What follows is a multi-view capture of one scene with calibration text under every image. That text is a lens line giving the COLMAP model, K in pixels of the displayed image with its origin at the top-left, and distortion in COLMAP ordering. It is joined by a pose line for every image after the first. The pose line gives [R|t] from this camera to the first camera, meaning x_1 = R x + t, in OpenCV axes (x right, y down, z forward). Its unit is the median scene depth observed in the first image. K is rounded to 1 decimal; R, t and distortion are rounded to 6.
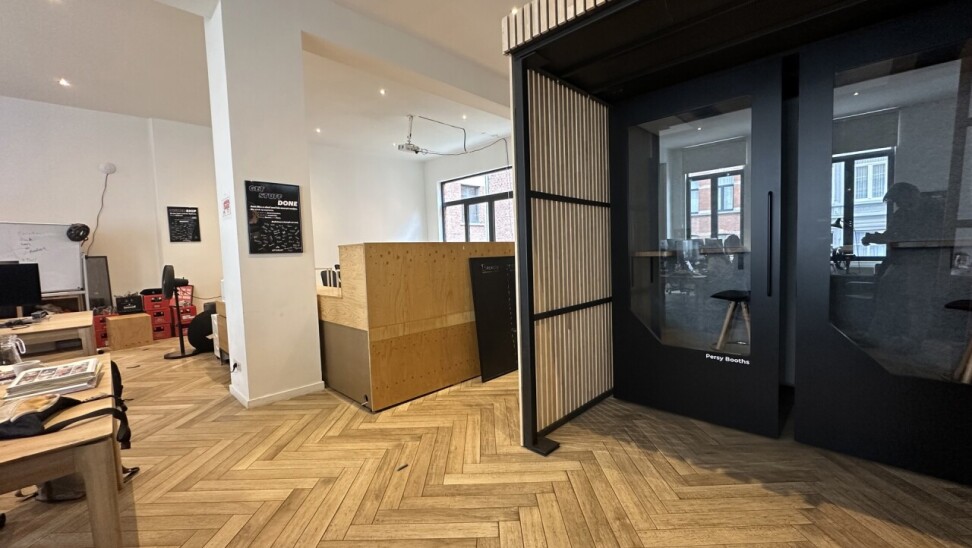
lens RADIAL K [[390.5, 0, 486.0], [0, 390.5, 275.4], [0, 0, 1]] dist [-0.002980, 0.000517]
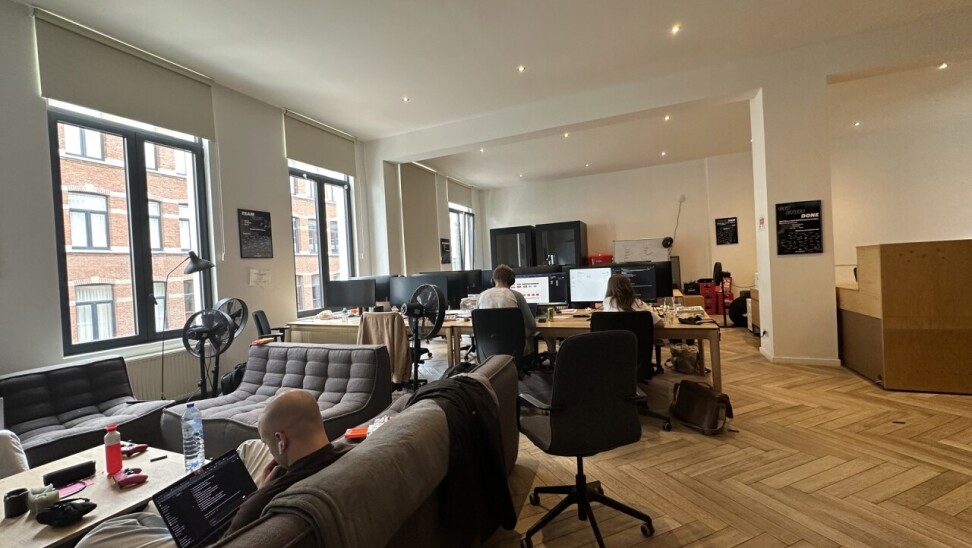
lens RADIAL K [[390.5, 0, 486.3], [0, 390.5, 272.8], [0, 0, 1]] dist [-0.002980, 0.000517]
pose [[0.371838, 0.023692, -0.927995, 0.279779], [-0.018206, 0.999668, 0.018226, 0.002714], [0.928119, 0.010118, 0.372146, -0.449321]]
